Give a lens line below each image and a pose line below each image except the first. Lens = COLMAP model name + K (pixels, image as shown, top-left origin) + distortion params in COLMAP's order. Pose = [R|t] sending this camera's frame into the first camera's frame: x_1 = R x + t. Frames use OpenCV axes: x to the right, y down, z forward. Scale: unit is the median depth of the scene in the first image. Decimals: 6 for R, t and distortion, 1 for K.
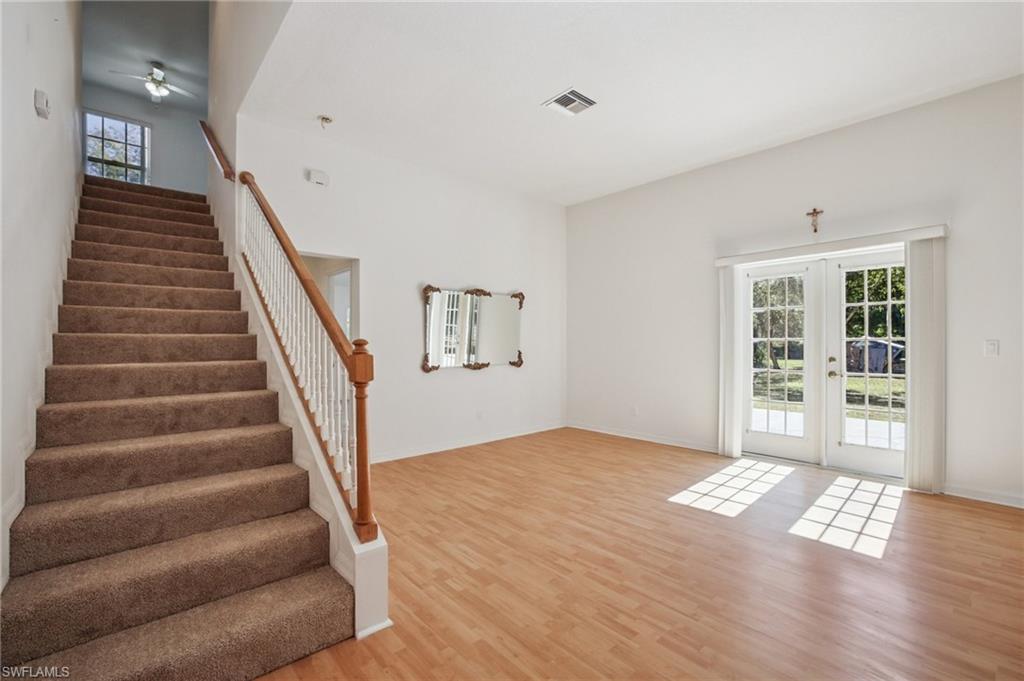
lens RADIAL K [[443.7, 0, 508.8], [0, 443.7, 342.9], [0, 0, 1]] dist [-0.021238, 0.000828]
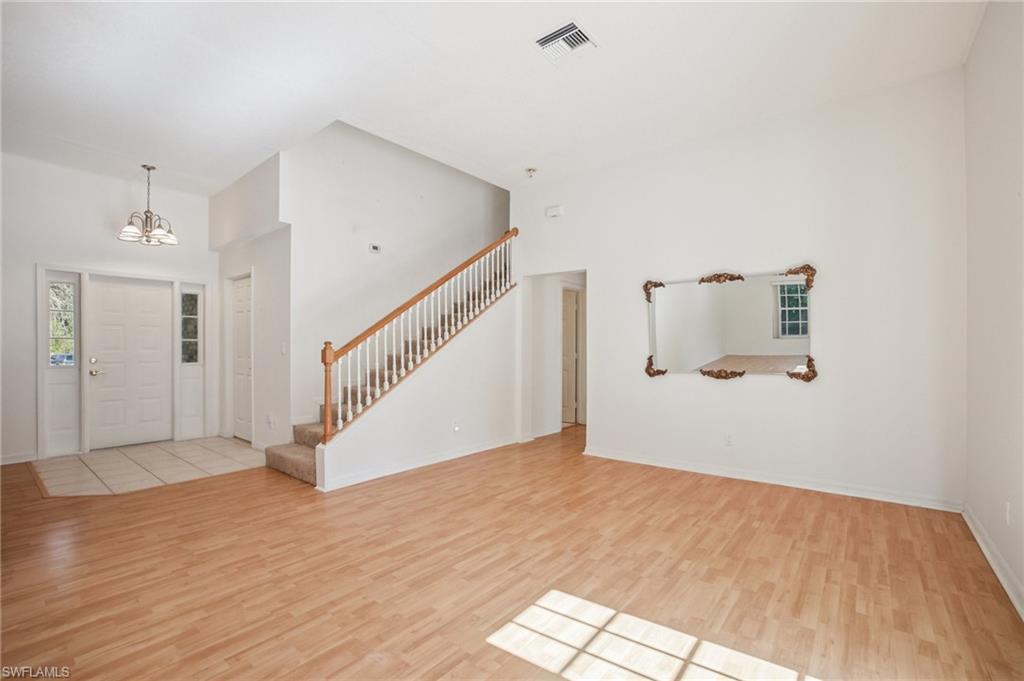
lens RADIAL K [[443.7, 0, 513.2], [0, 443.7, 343.9], [0, 0, 1]] dist [-0.021238, 0.000828]
pose [[0.176847, -0.008326, -0.984203, 0.963226], [0.003911, 0.999962, -0.007756, 0.006394], [0.984231, -0.002477, 0.176873, 0.797673]]
